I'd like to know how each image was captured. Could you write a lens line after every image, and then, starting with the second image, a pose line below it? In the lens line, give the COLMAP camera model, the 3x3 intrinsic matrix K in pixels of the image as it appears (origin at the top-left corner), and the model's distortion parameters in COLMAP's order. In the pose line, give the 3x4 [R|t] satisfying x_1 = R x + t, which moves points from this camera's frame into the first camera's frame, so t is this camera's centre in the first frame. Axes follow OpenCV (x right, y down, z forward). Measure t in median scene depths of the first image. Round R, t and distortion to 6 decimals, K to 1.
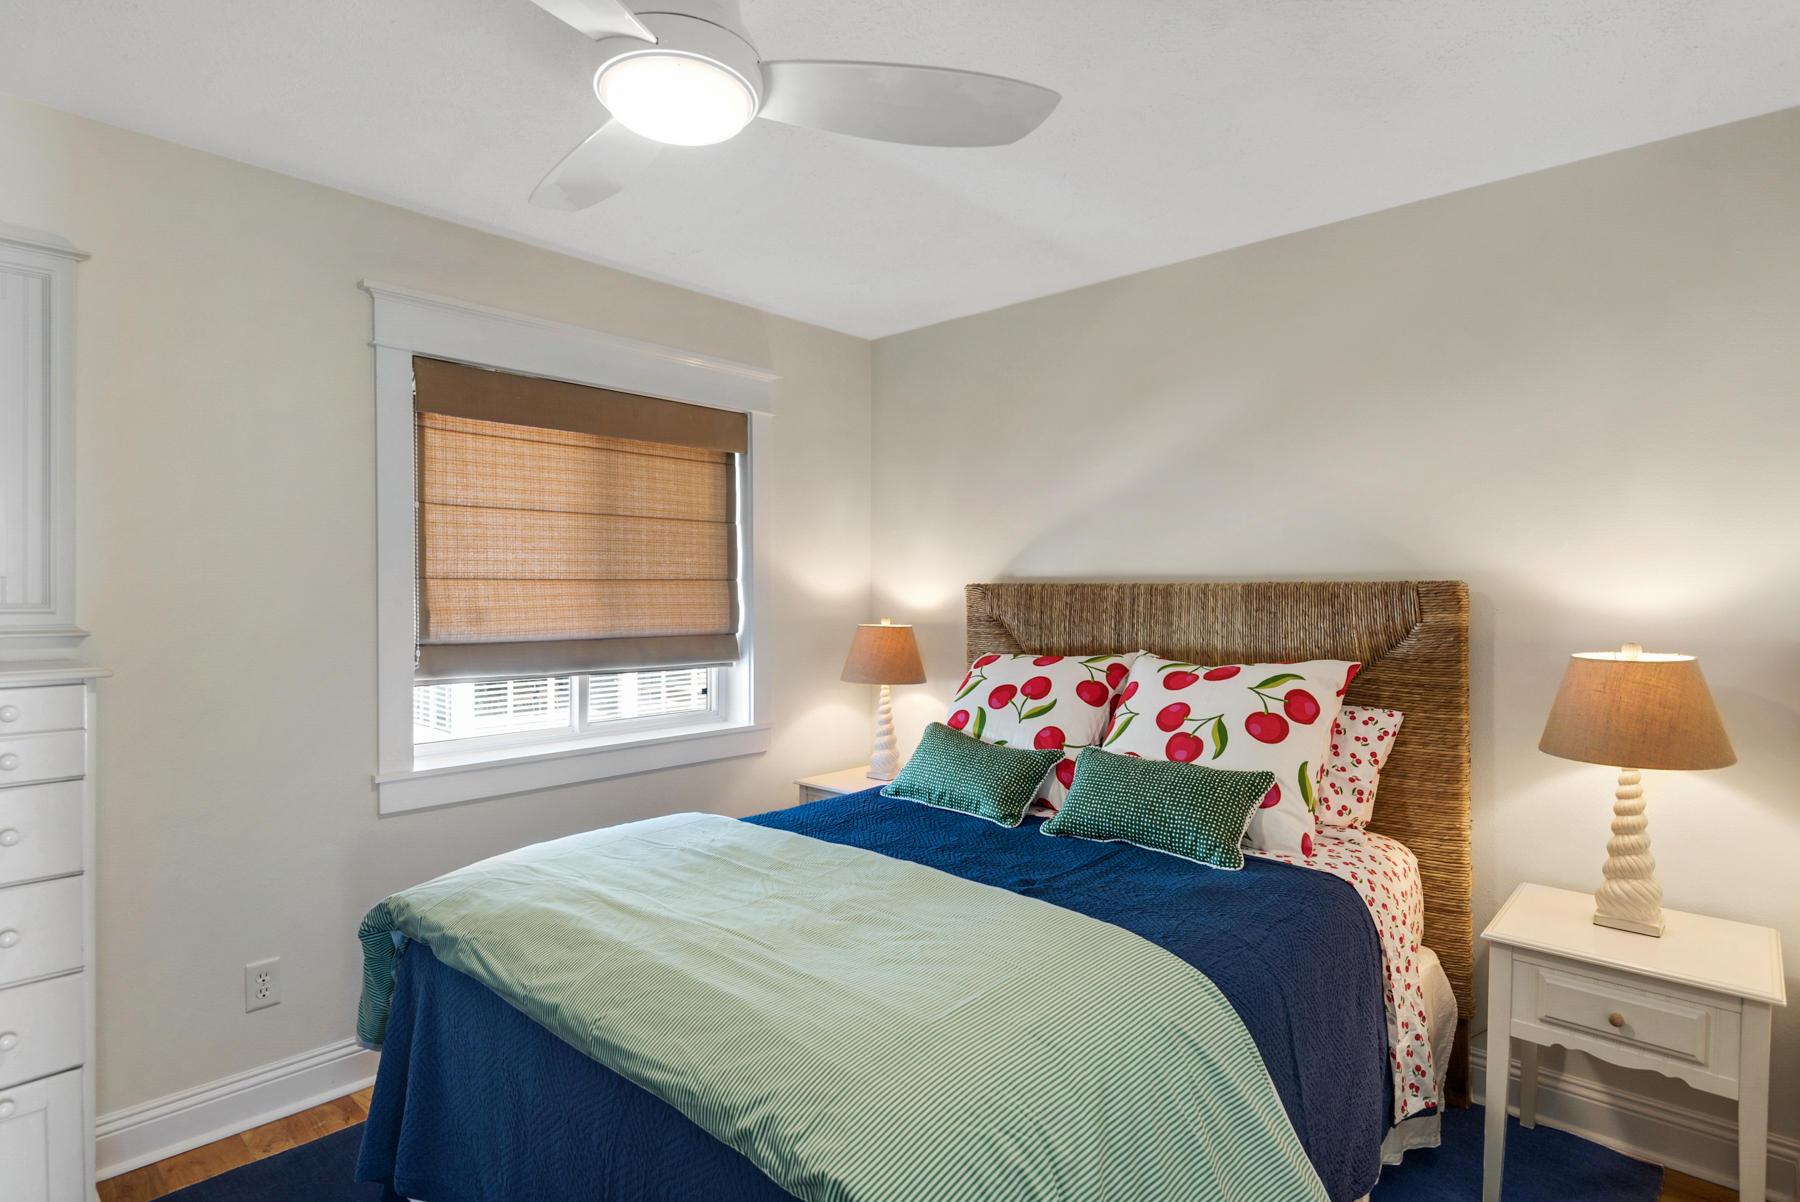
lens RADIAL K [[925.1, 0, 900.0], [0, 925.1, 601.0], [0, 0, 1]] dist [0.000564, -0.000087]
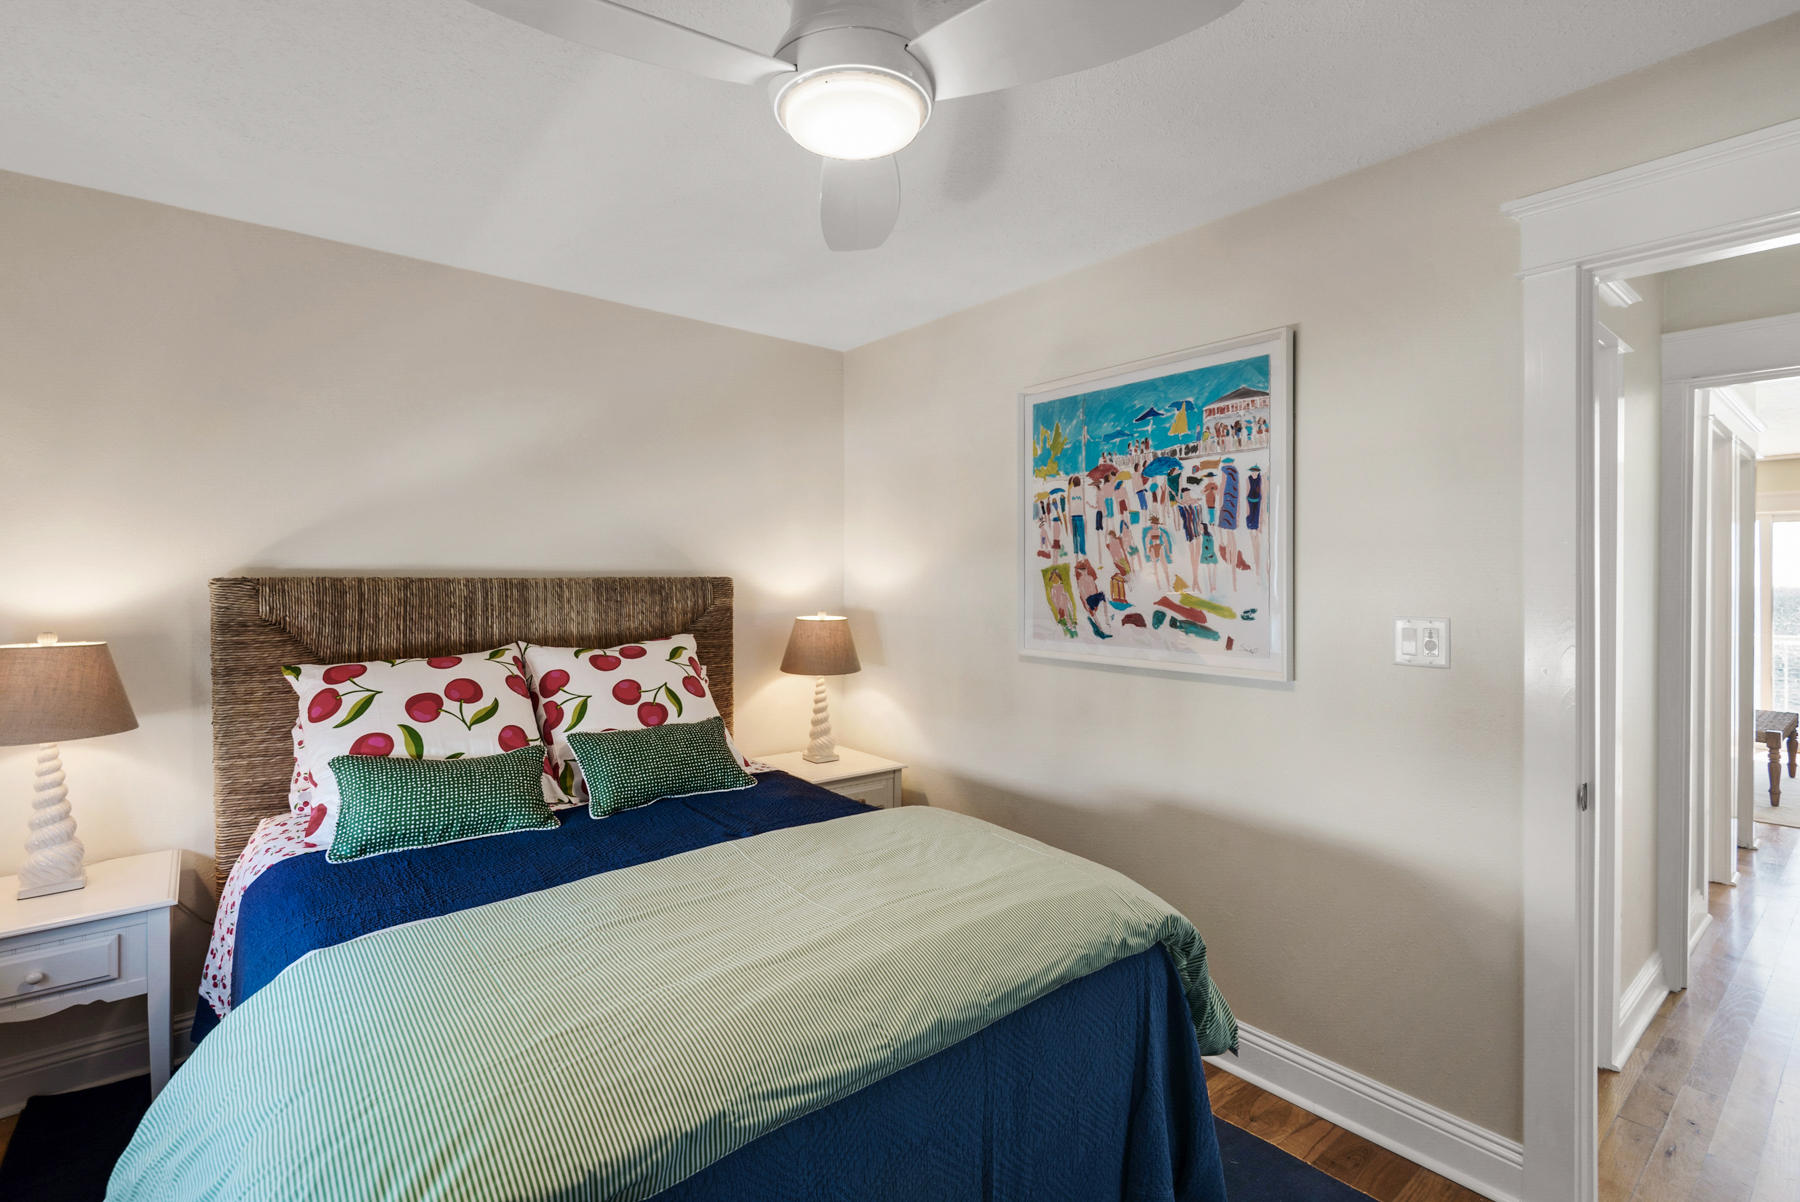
lens RADIAL K [[811.8, 0, 898.8], [0, 811.8, 576.6], [0, 0, 1]] dist [0.034051, 0.000038]
pose [[0.145223, -0.004953, 0.989387, -0.624040], [0.007076, 0.999967, 0.003968, -0.022121], [-0.989374, 0.006424, 0.145253, 0.455810]]
